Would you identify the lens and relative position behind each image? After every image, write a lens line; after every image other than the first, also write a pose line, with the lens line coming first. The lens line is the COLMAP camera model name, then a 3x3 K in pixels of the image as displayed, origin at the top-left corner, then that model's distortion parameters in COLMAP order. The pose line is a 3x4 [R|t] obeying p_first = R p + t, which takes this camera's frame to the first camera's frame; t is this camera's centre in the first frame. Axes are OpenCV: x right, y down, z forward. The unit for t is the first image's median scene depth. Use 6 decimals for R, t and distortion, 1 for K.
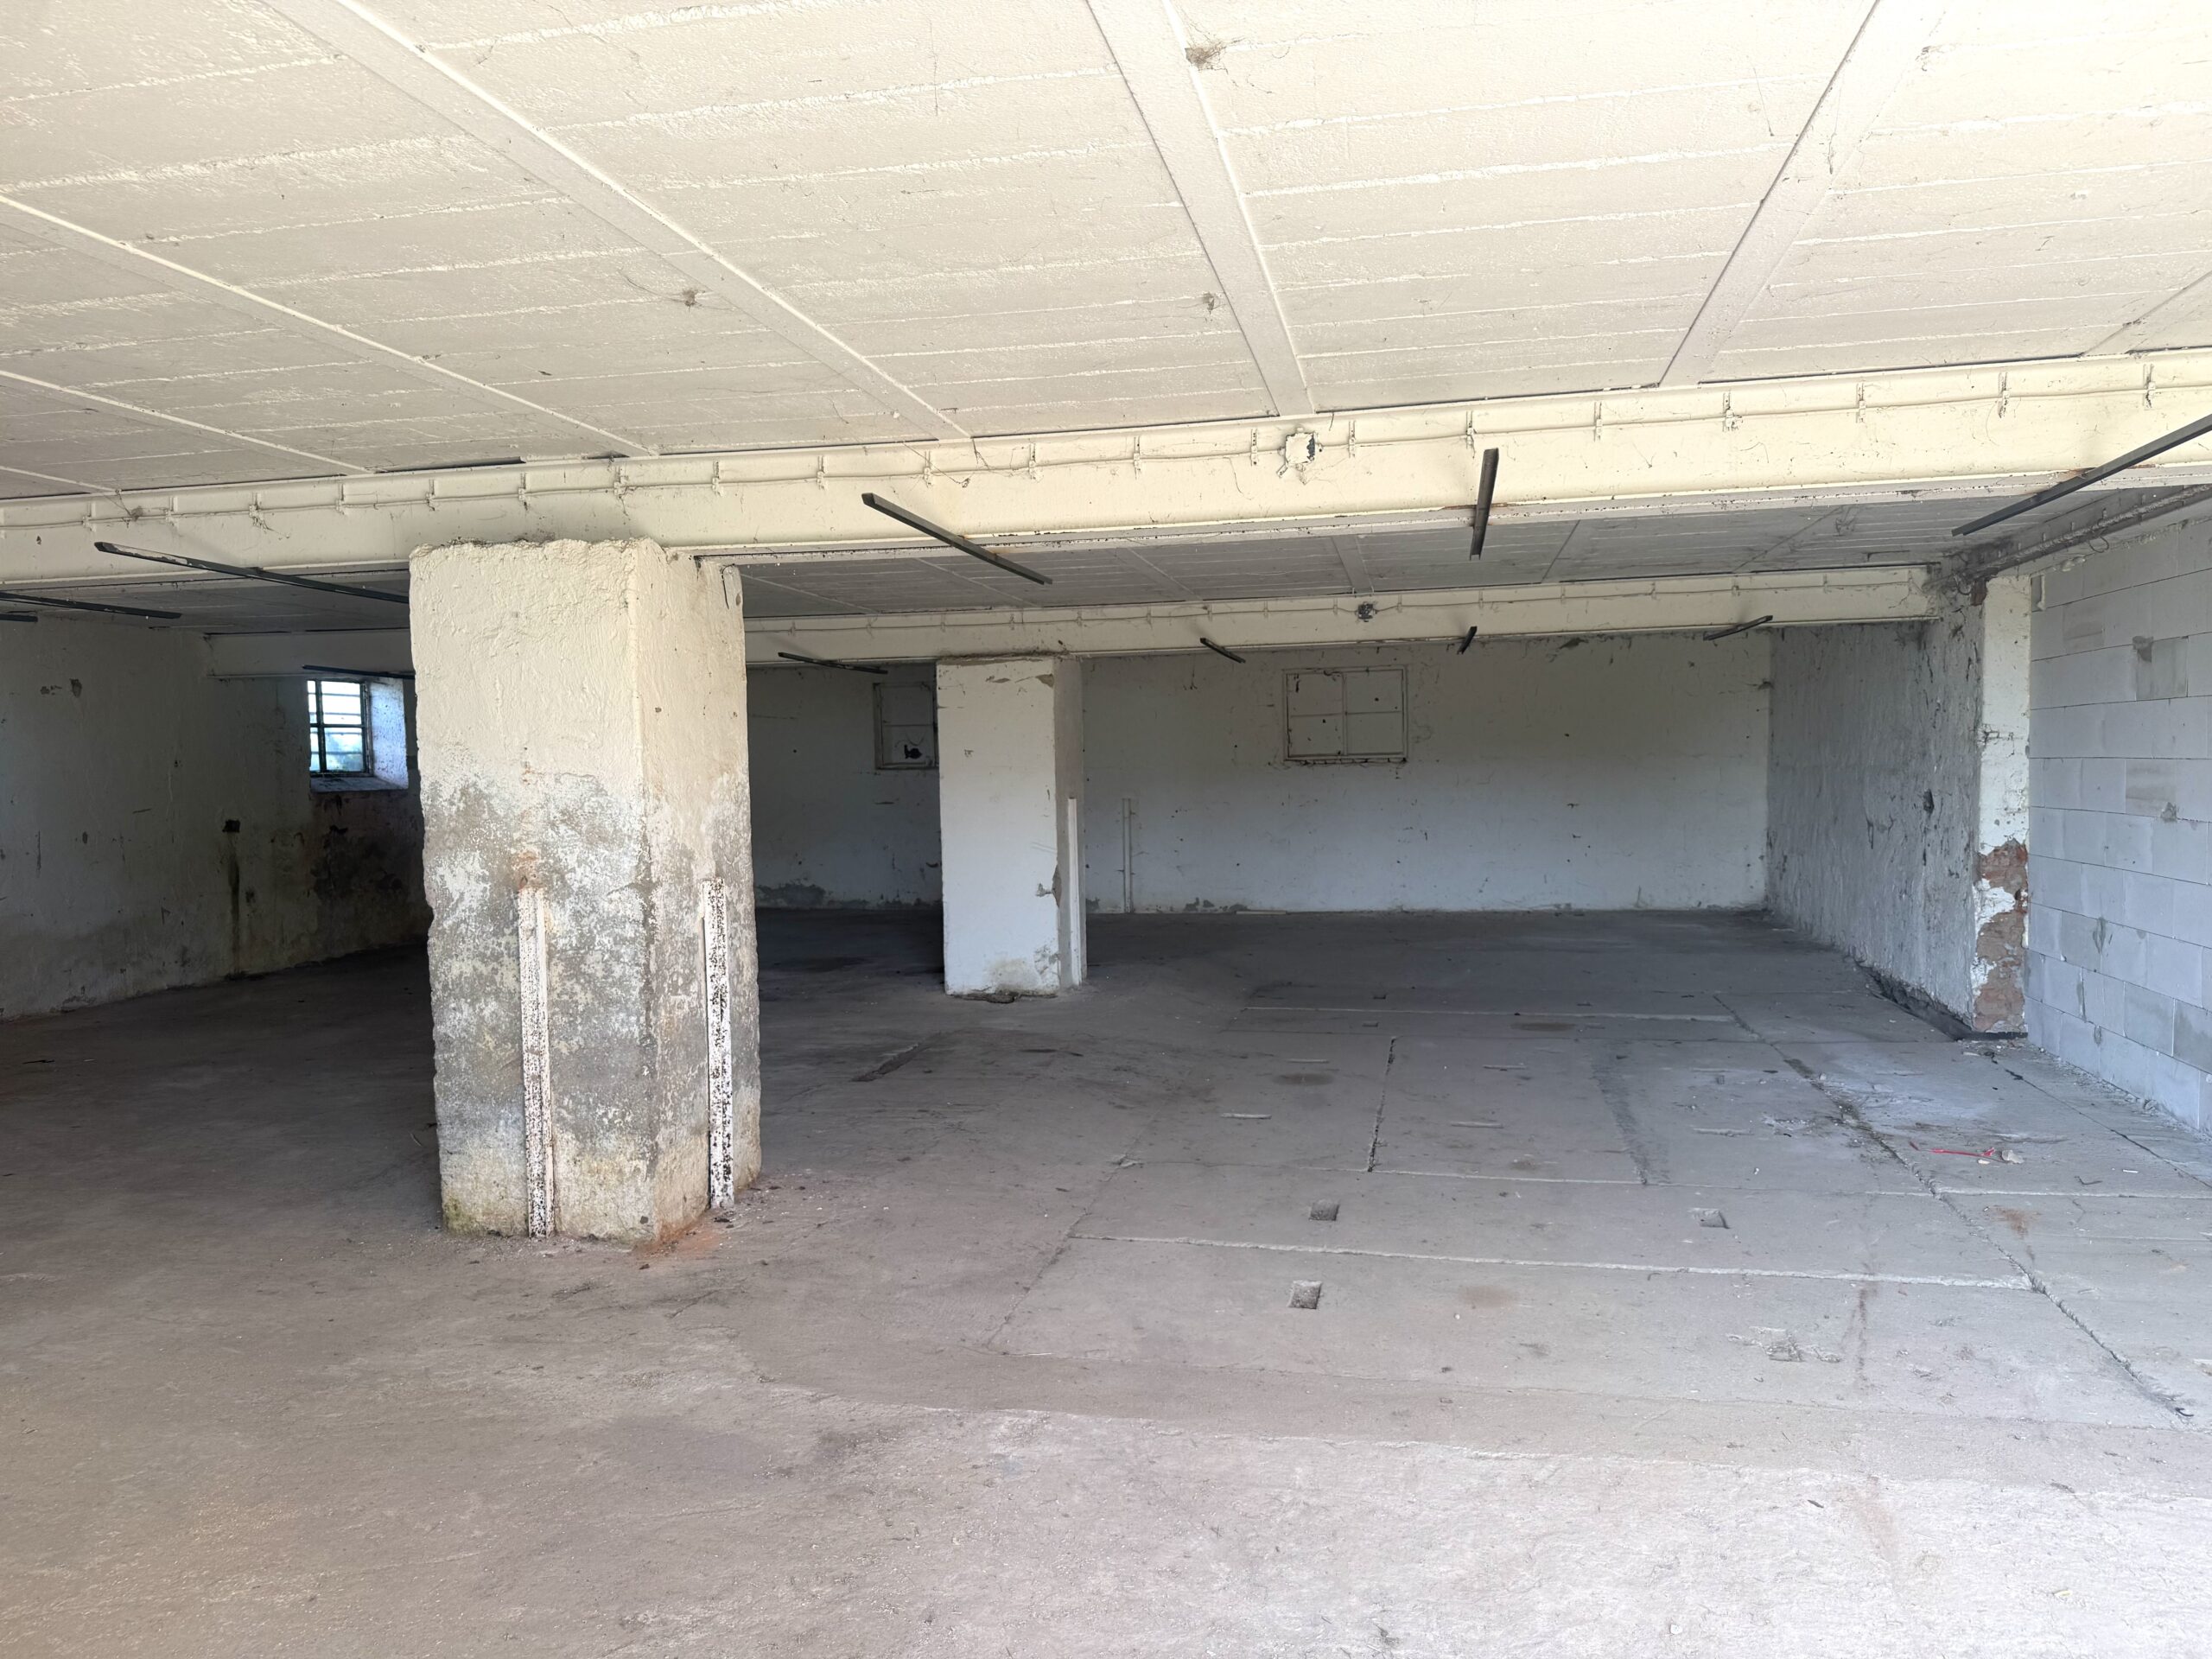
lens RADIAL K [[1555.0, 0, 1104.5], [0, 1555.0, 833.6], [0, 0, 1]] dist [0.047513, -0.064035]
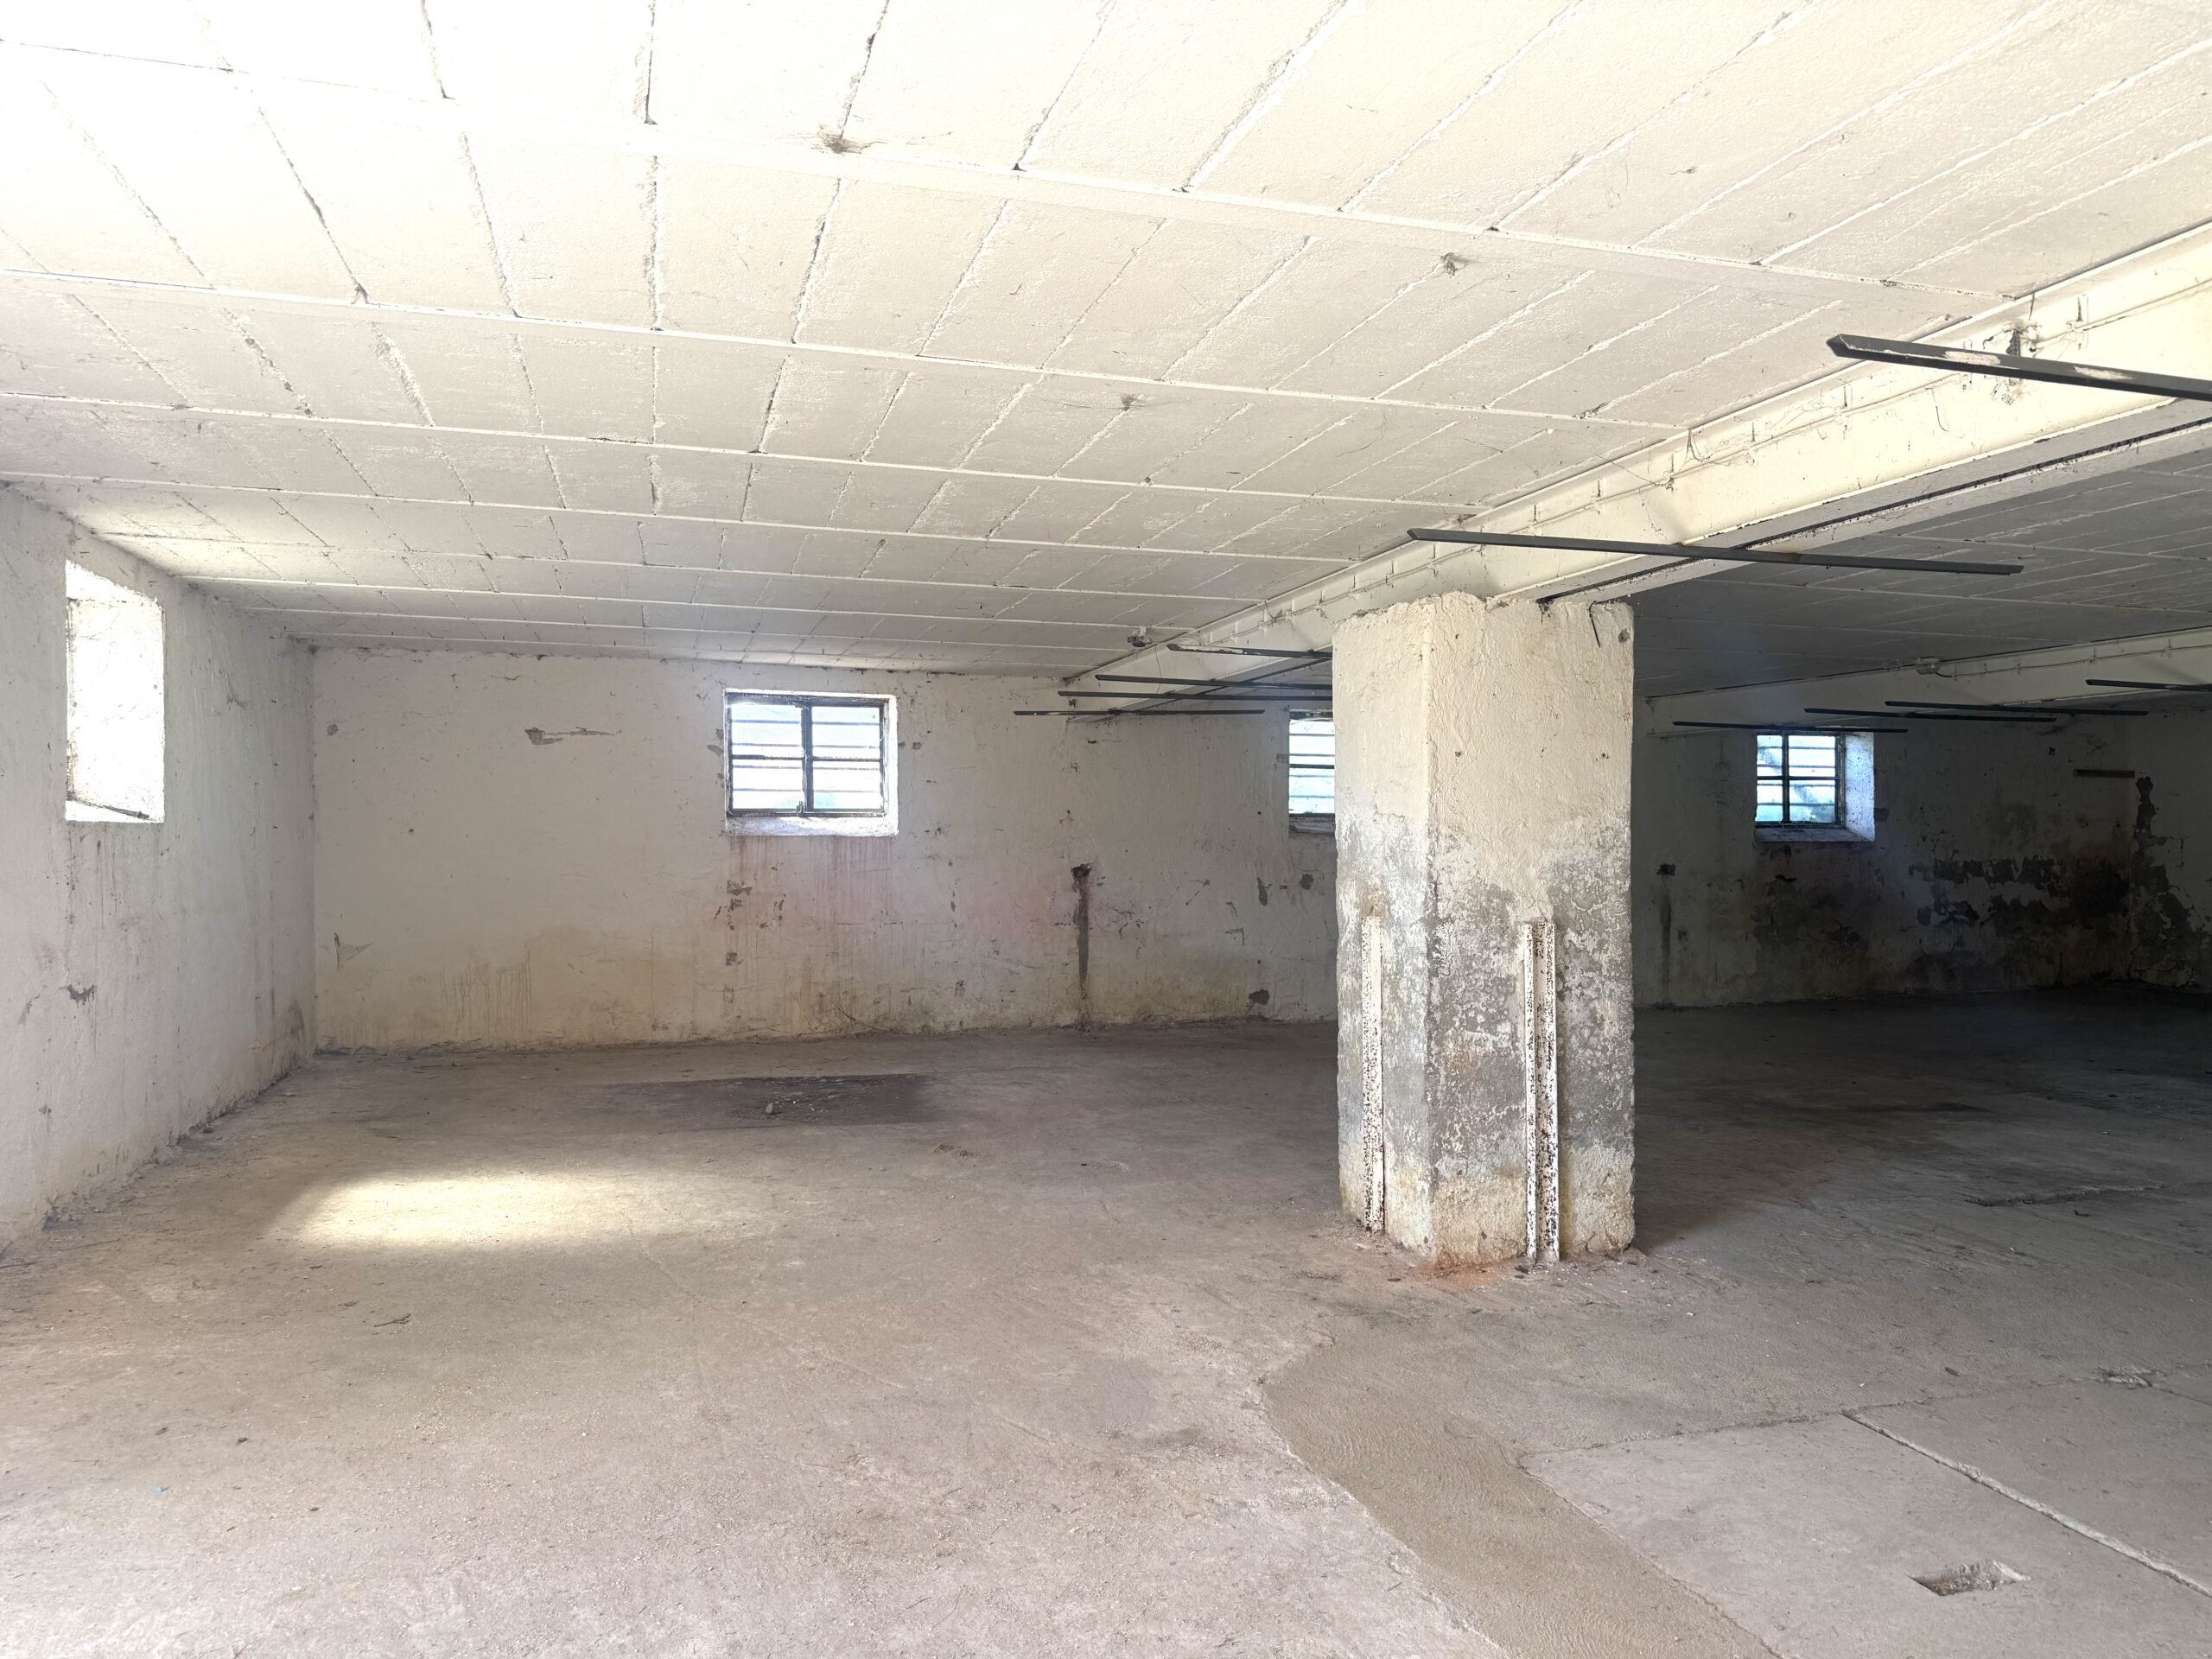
lens RADIAL K [[1555.0, 0, 1122.4], [0, 1555.0, 835.9], [0, 0, 1]] dist [0.047513, -0.064035]
pose [[0.474868, 0.022046, -0.879781, 0.488327], [-0.053157, 0.998579, -0.003669, -0.008346], [0.878450, 0.048509, 0.475365, 0.291067]]
